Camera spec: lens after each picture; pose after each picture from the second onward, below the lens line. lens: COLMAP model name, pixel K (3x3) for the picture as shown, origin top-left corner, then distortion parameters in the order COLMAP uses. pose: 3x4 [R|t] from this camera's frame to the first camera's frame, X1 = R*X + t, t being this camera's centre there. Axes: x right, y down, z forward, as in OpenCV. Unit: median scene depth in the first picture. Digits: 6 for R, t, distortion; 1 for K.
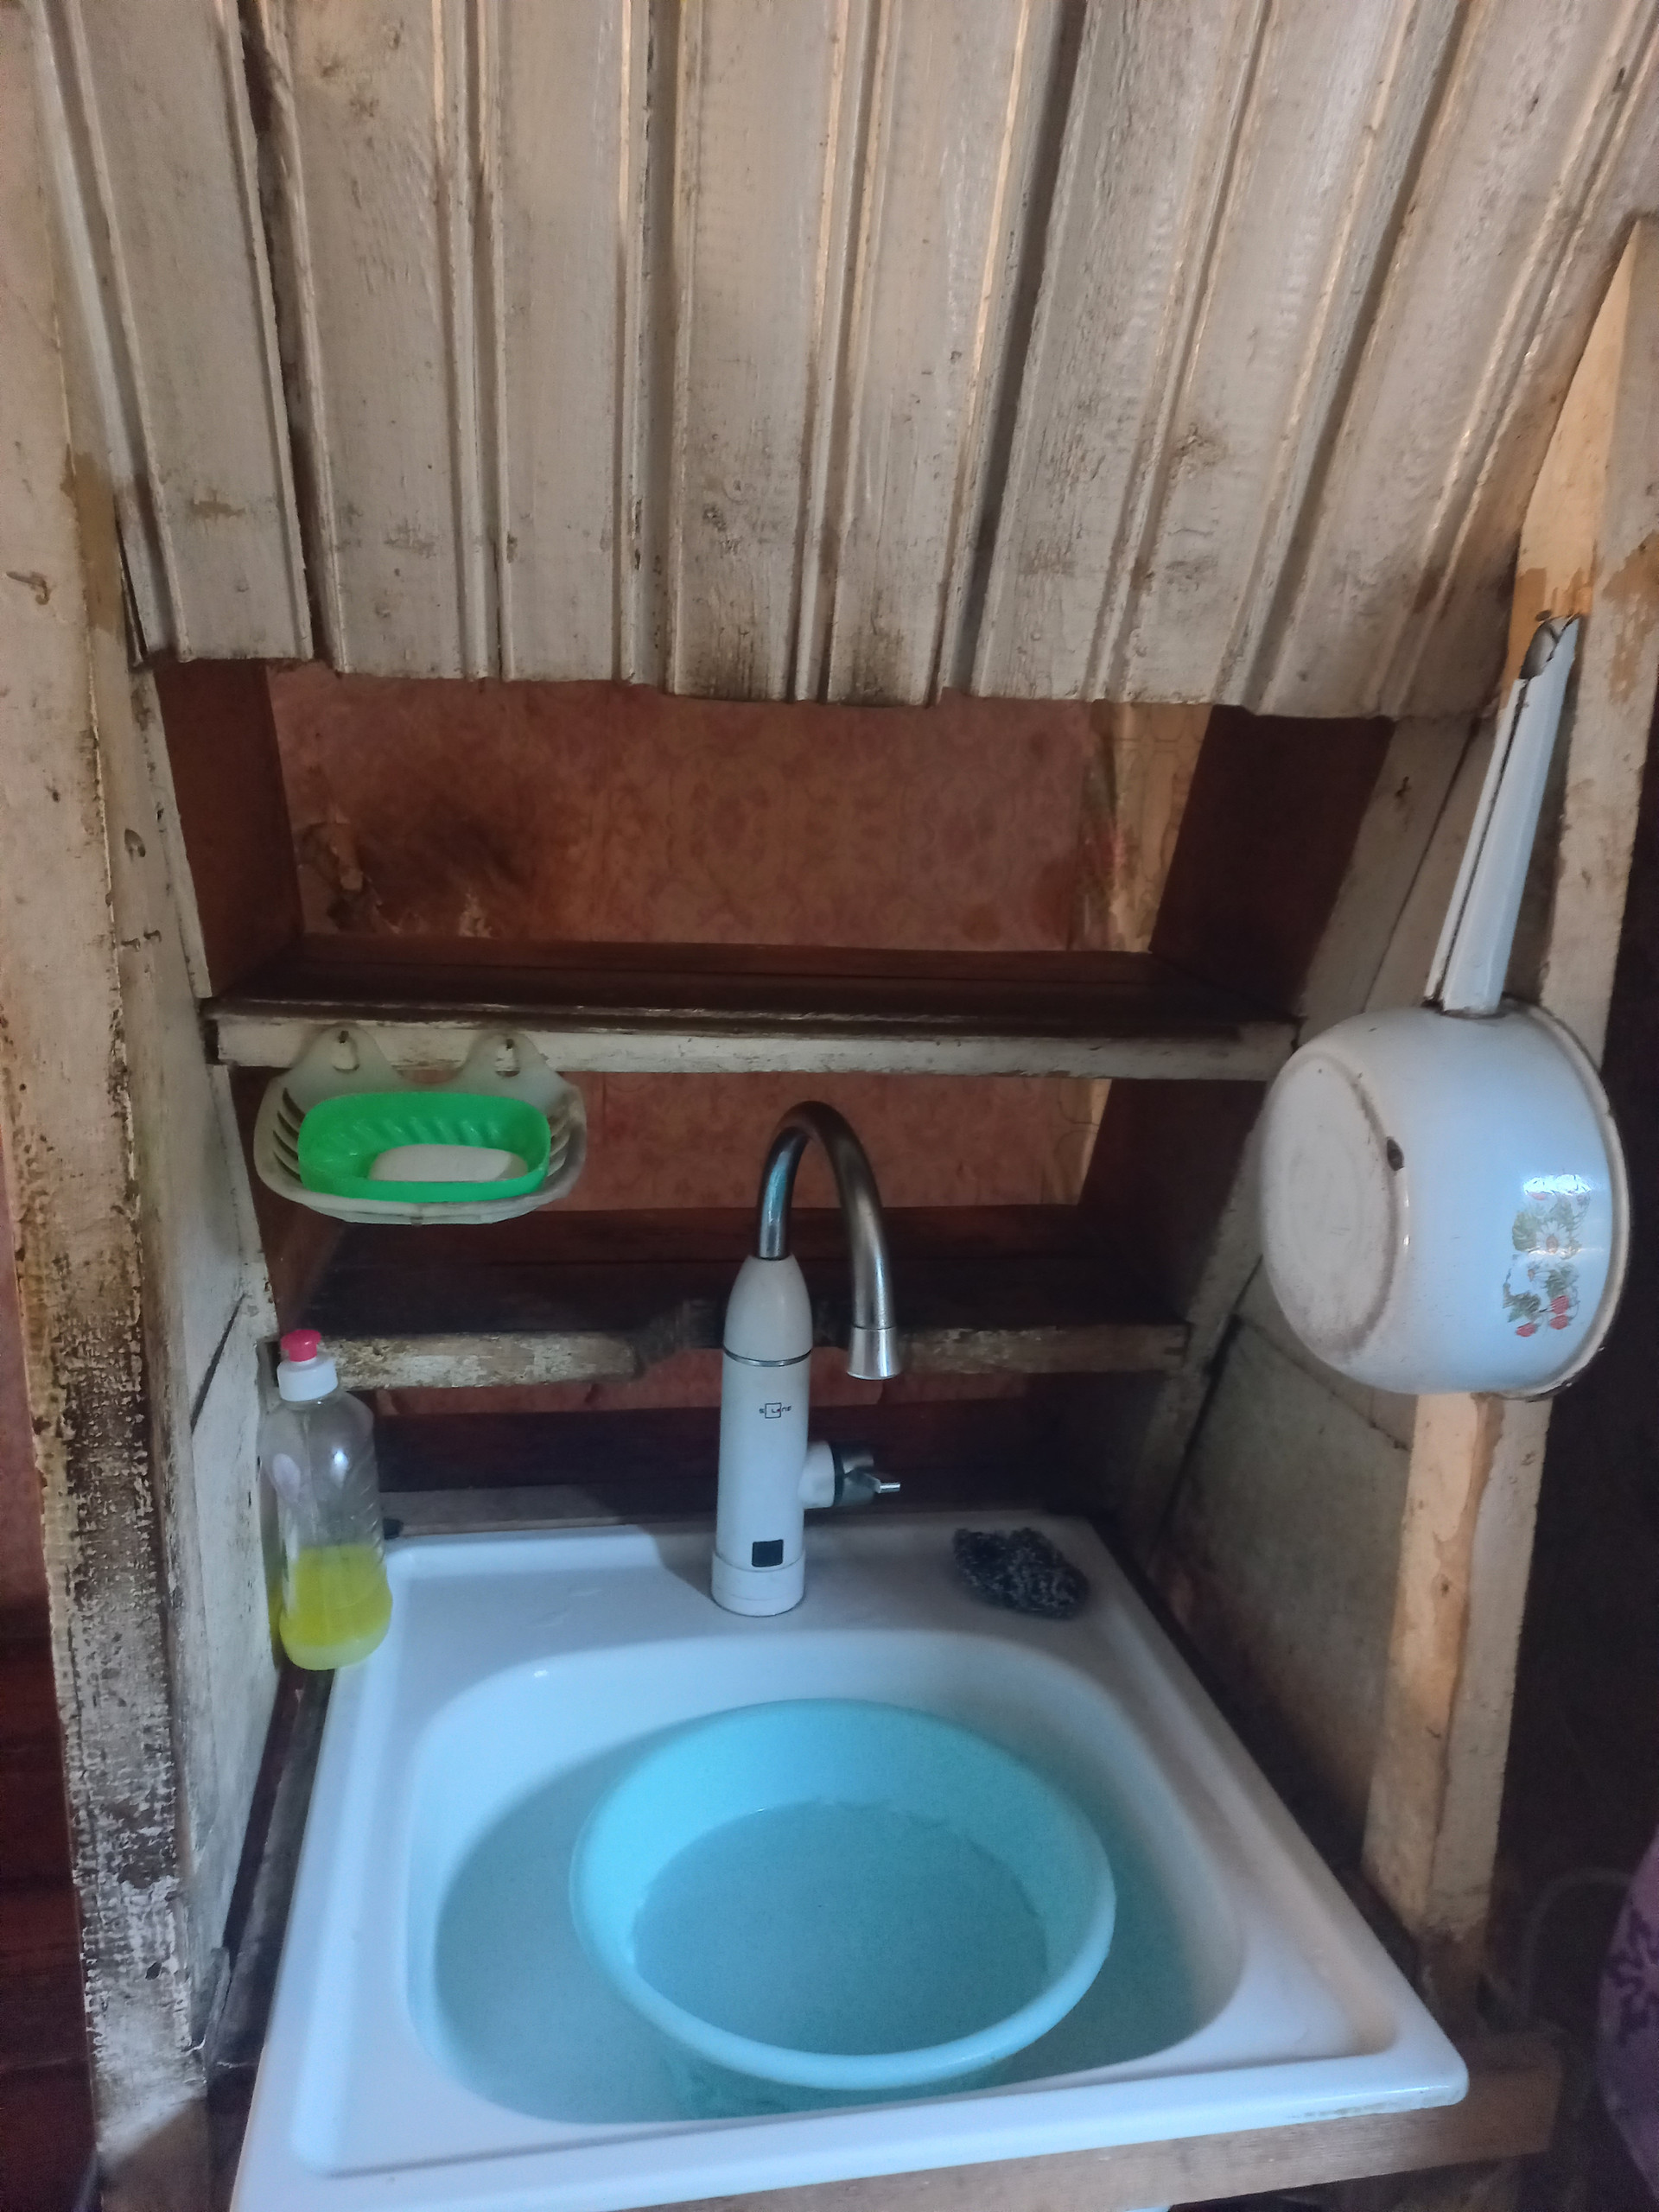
lens RADIAL K [[1583.7, 0, 823.4], [0, 1583.7, 1111.2], [0, 0, 1]] dist [0.044532, -0.017240]
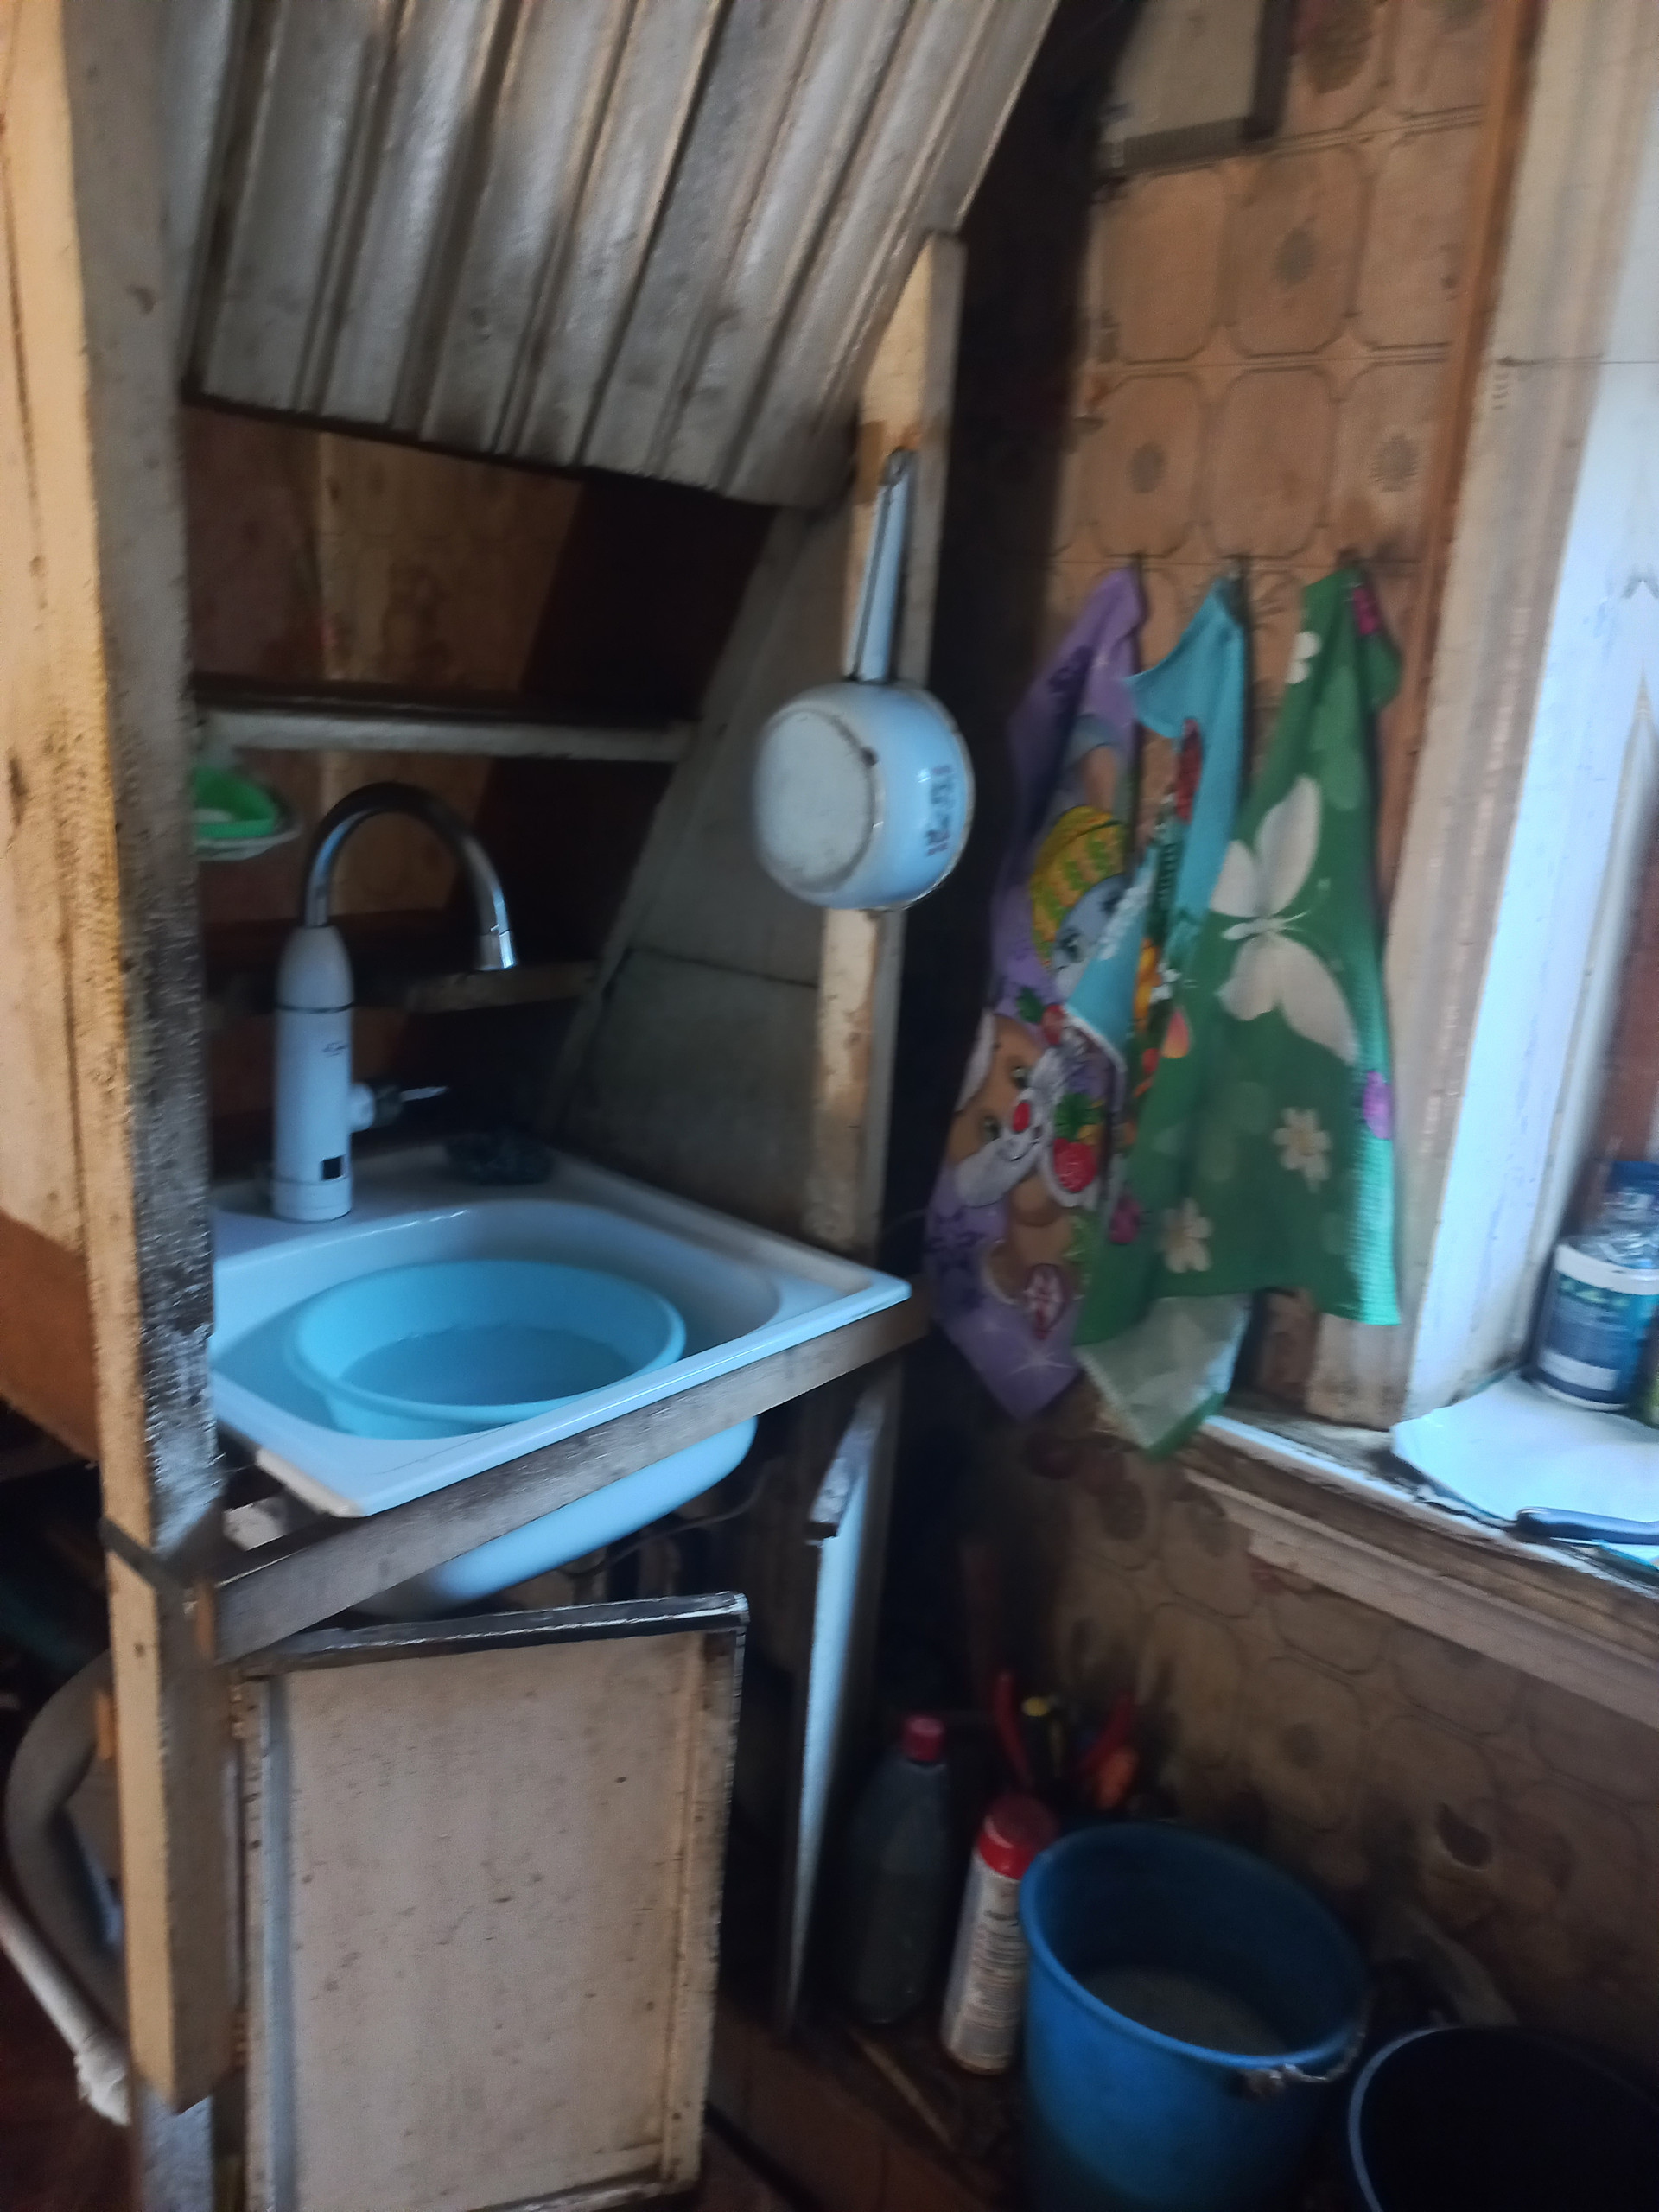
lens RADIAL K [[1583.7, 0, 846.5], [0, 1583.7, 1110.3], [0, 0, 1]] dist [0.044532, -0.017240]
pose [[0.766305, -0.151775, 0.624292, -0.781023], [0.097872, 0.987932, 0.120047, 0.190550], [-0.634979, -0.030892, 0.771912, -0.348579]]
